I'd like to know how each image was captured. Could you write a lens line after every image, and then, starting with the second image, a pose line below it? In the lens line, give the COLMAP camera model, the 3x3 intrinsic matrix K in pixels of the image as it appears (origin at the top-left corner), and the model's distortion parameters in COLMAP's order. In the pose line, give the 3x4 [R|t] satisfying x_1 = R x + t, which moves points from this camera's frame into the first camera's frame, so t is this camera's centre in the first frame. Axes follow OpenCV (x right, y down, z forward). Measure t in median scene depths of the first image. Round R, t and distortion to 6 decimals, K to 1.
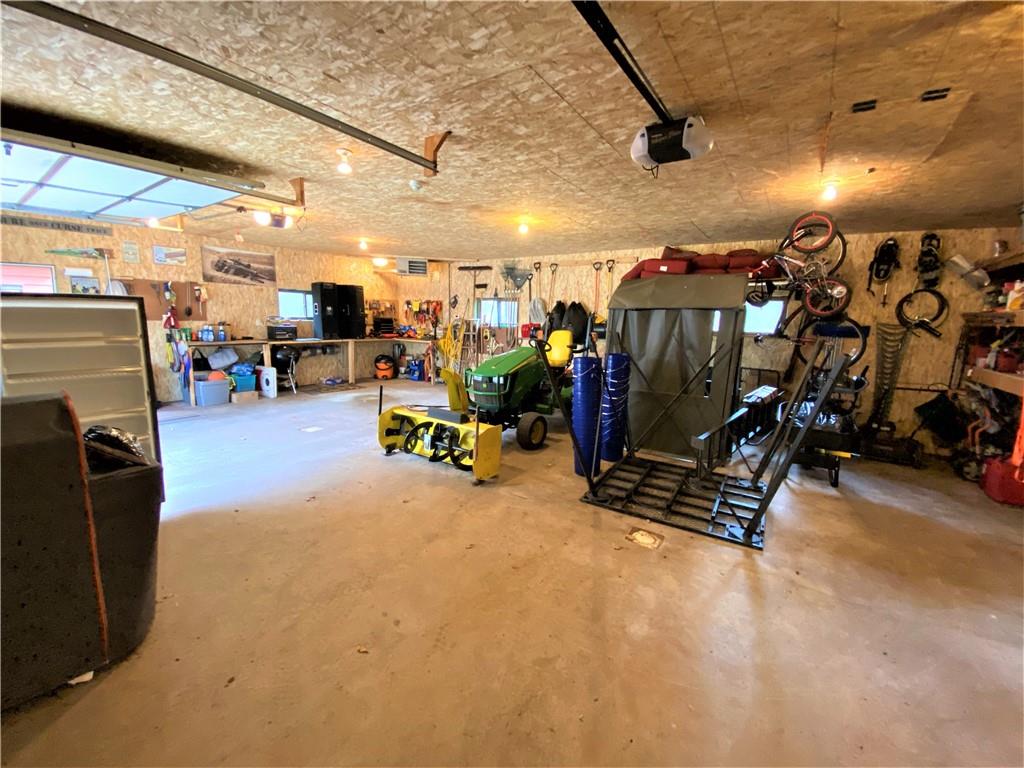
lens RADIAL K [[411.1, 0, 512.0], [0, 411.1, 384.0], [0, 0, 1]] dist [0.024776, -0.022750]
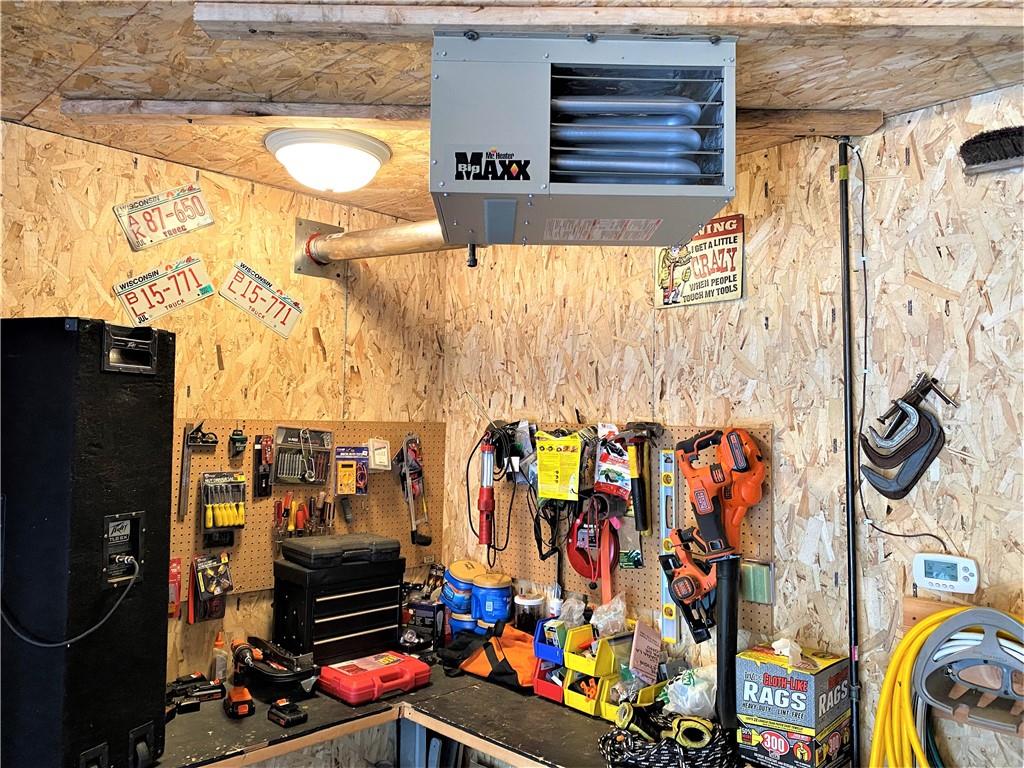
lens RADIAL K [[785.2, 0, 512.0], [0, 785.2, 384.0], [0, 0, 1]] dist [0.000696, 0.000980]
pose [[0.984039, -0.019405, -0.176890, -0.215722], [-0.021514, 0.973771, -0.226509, -0.166744], [0.176646, 0.226699, 0.957812, 0.785052]]
